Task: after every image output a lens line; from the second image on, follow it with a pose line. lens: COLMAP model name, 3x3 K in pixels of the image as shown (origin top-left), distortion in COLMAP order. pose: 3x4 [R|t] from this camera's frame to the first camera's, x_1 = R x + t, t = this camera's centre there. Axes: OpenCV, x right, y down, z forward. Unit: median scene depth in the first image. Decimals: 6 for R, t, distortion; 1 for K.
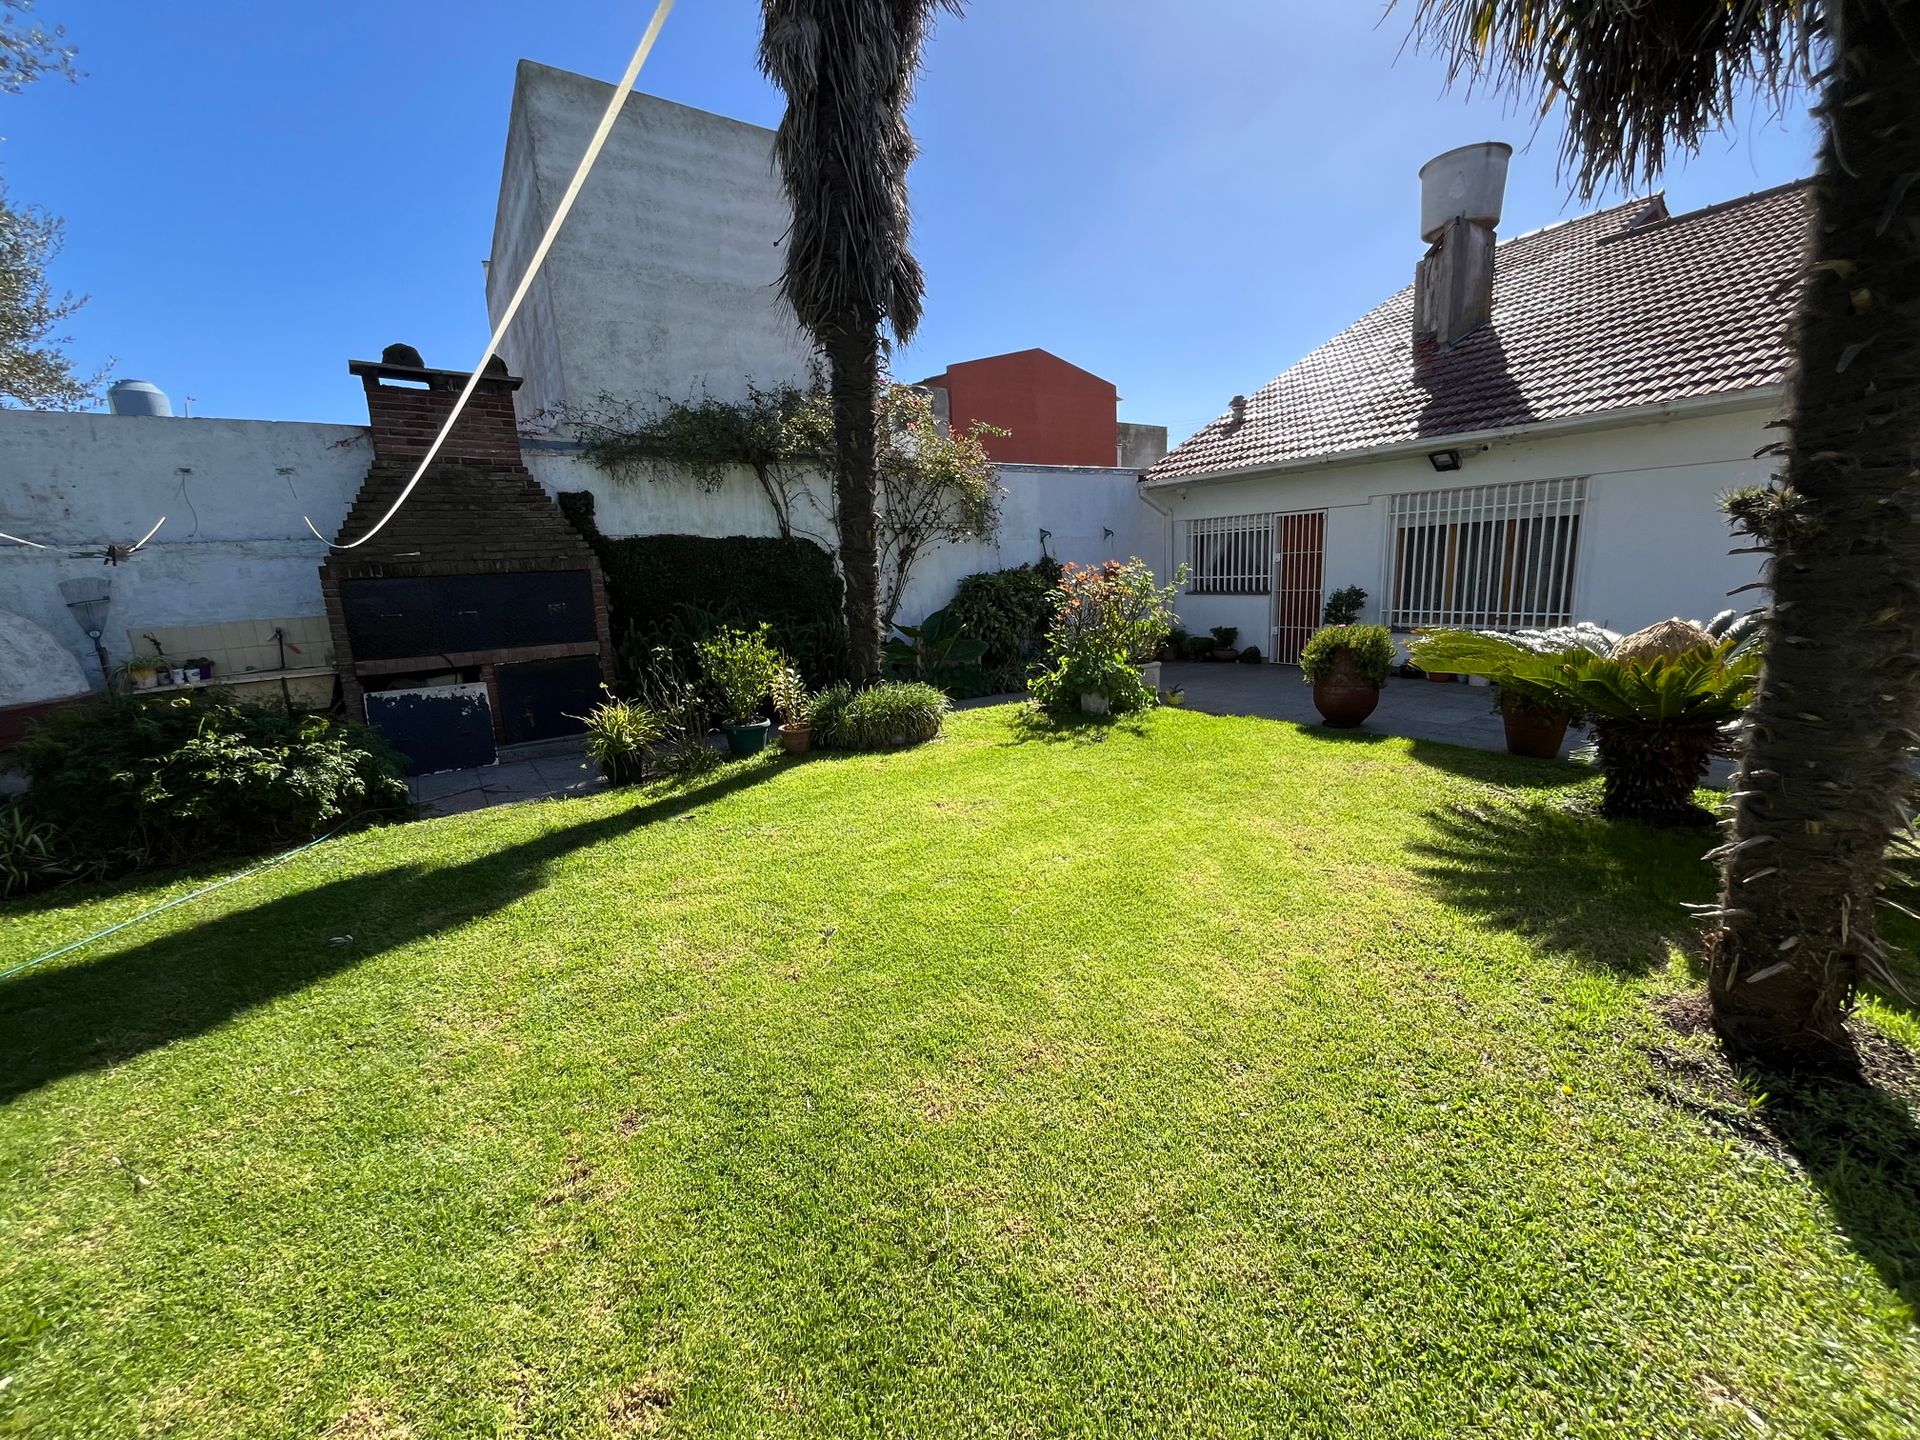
lens RADIAL K [[778.0, 0, 957.3], [0, 778.0, 722.8], [0, 0, 1]] dist [-0.005767, 0.000917]
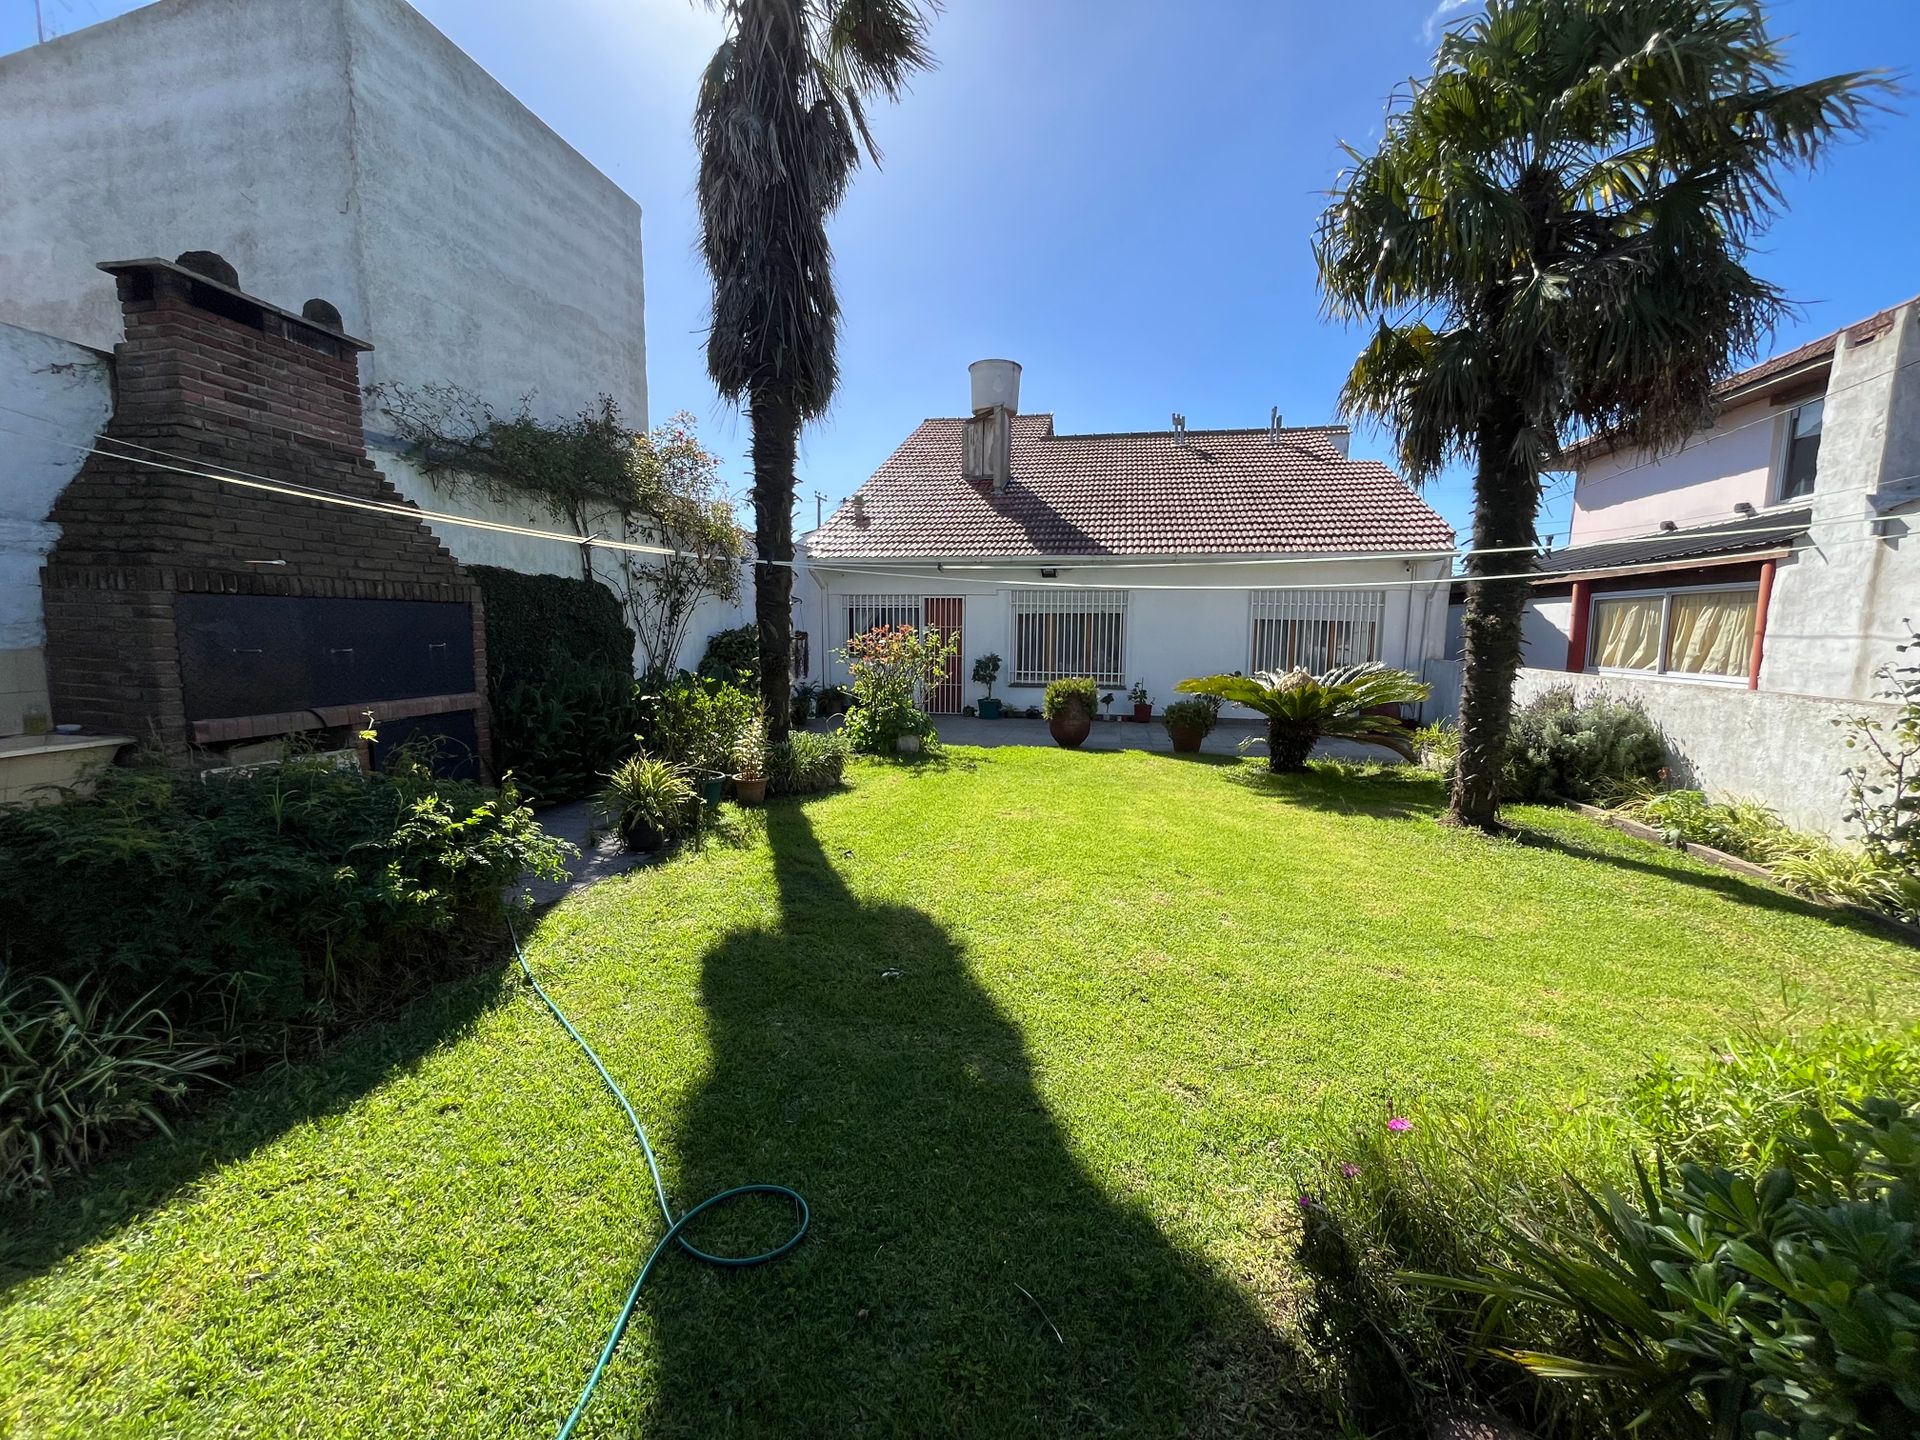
lens RADIAL K [[778.0, 0, 956.8], [0, 778.0, 724.2], [0, 0, 1]] dist [-0.005767, 0.000917]
pose [[0.719534, -0.033892, 0.693630, -0.639318], [0.093819, 0.994396, -0.048735, 0.011264], [-0.688091, 0.100142, 0.718681, 0.095973]]
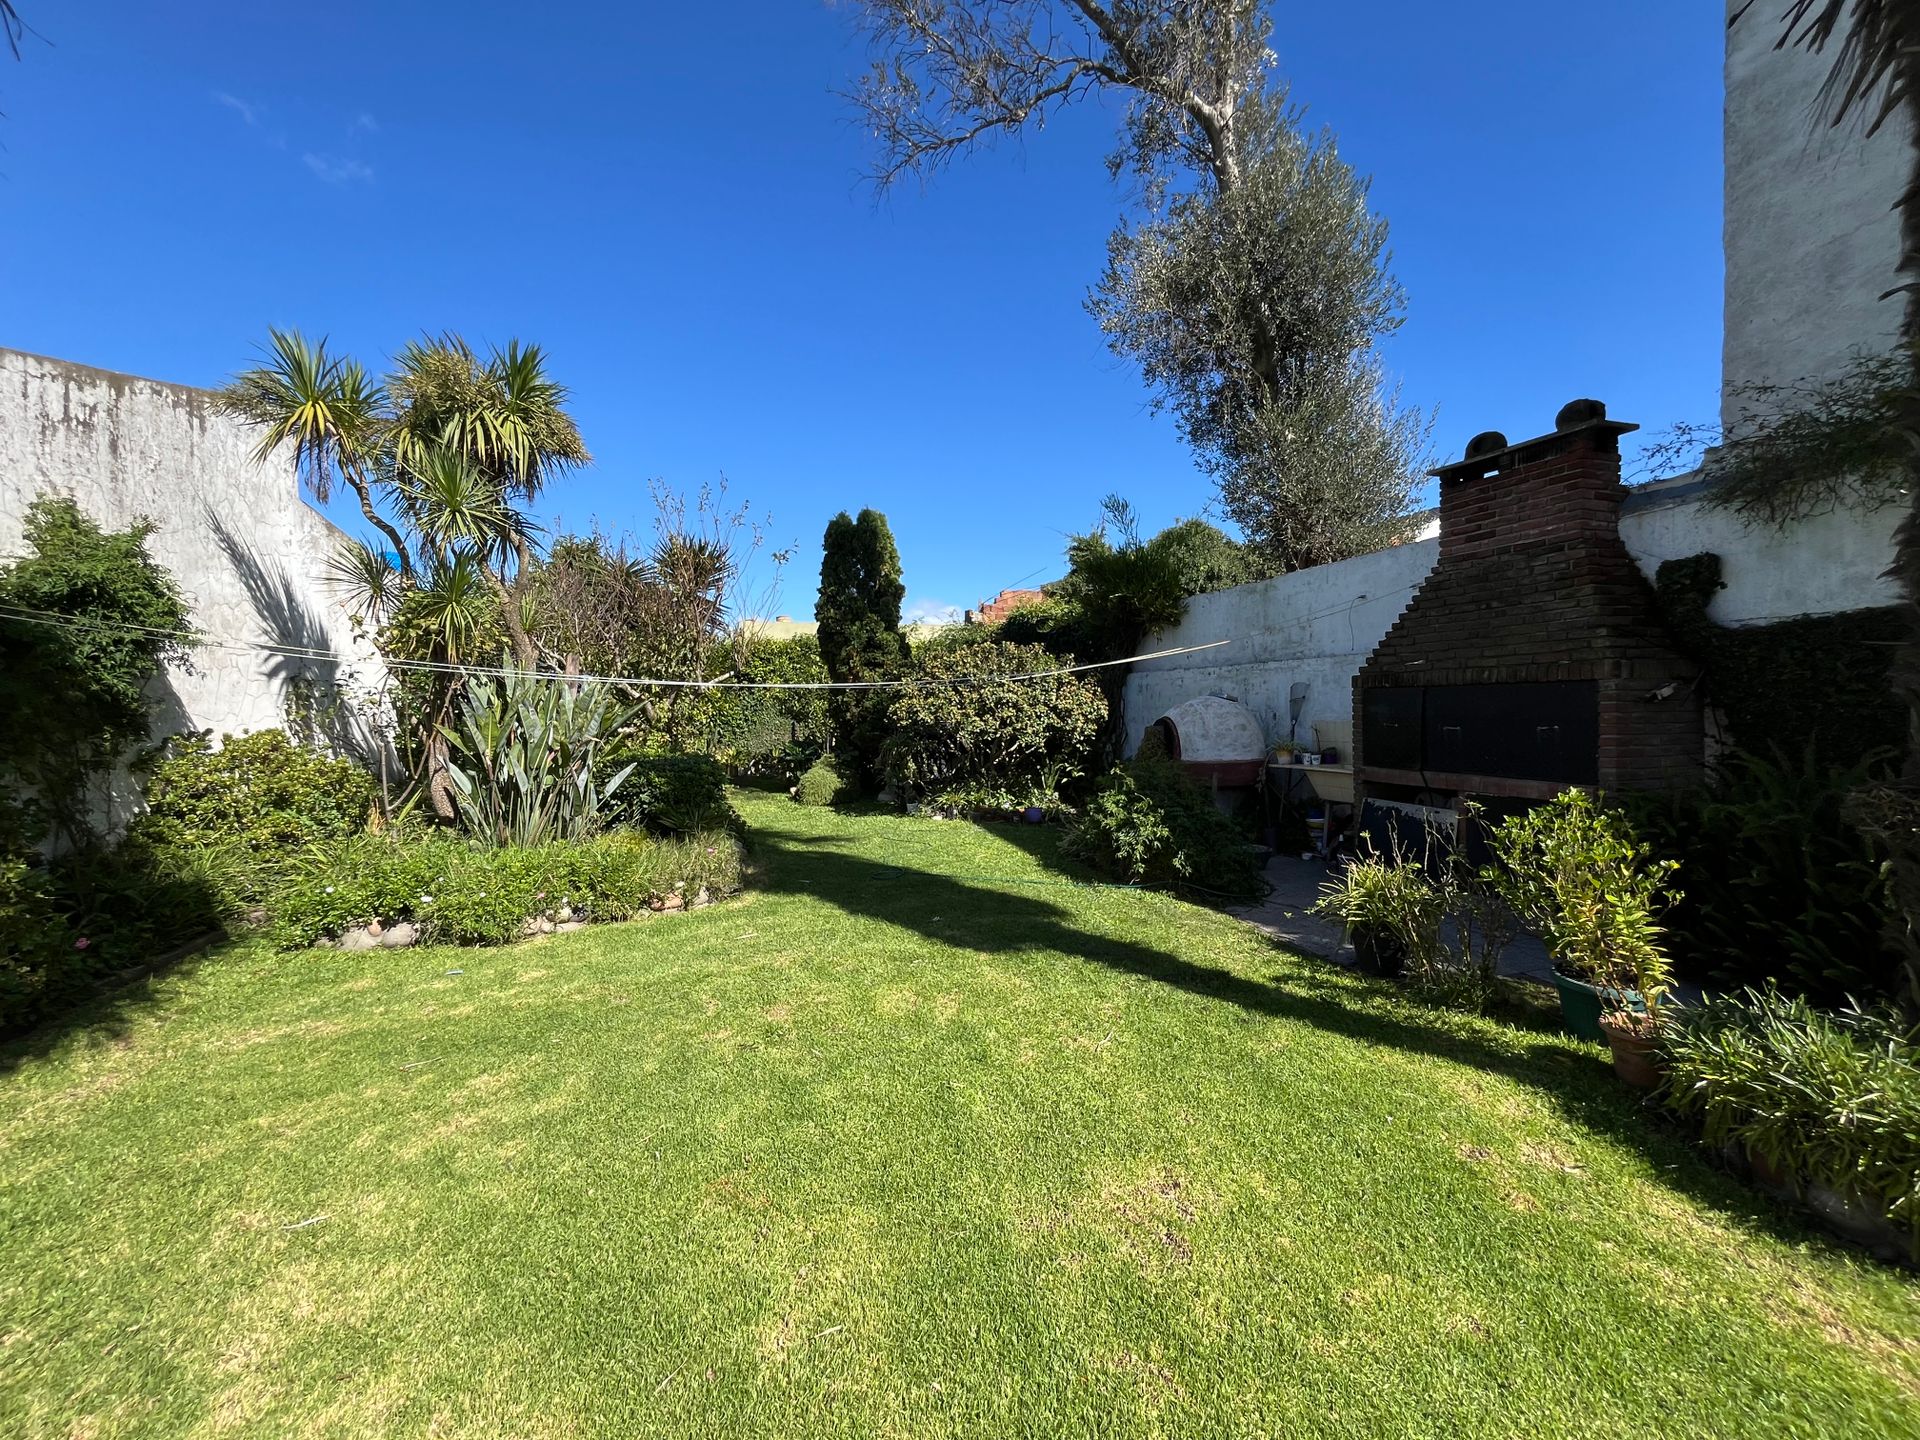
lens RADIAL K [[778.0, 0, 959.1], [0, 778.0, 714.9], [0, 0, 1]] dist [-0.005767, 0.000917]
pose [[-0.327078, 0.059077, -0.943149, 0.316461], [-0.159739, 0.980226, 0.116796, -0.150508], [0.931399, 0.188859, -0.311173, 0.671996]]
